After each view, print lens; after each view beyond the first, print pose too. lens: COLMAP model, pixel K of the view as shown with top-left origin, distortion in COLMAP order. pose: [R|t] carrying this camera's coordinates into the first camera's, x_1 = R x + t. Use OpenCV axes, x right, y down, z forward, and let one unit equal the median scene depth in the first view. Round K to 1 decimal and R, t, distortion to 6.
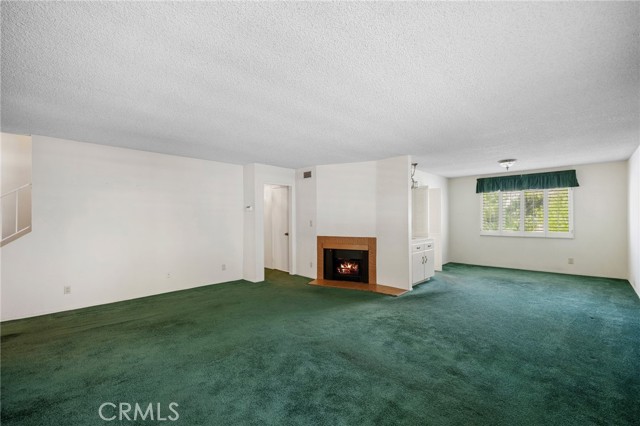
lens RADIAL K [[283.3, 0, 322.3], [0, 283.3, 215.3], [0, 0, 1]] dist [-0.002683, -0.000196]
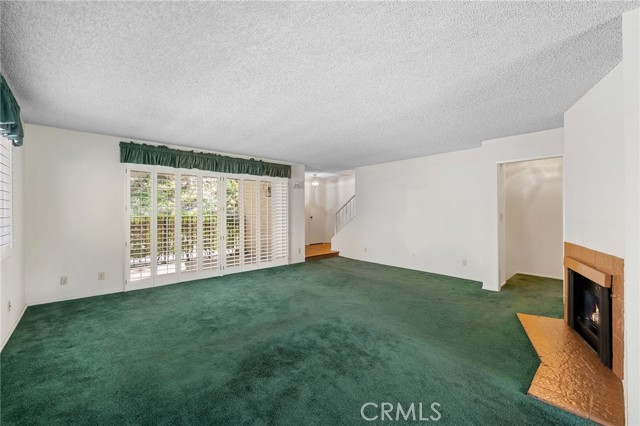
lens RADIAL K [[266.4, 0, 319.3], [0, 266.4, 210.2], [0, 0, 1]] dist [0.001784, 0.000359]
pose [[-0.085083, 0.000098, -0.996374, 0.799740], [0.006515, 0.999979, -0.000458, 0.014201], [0.996353, -0.006531, -0.085082, 0.853431]]
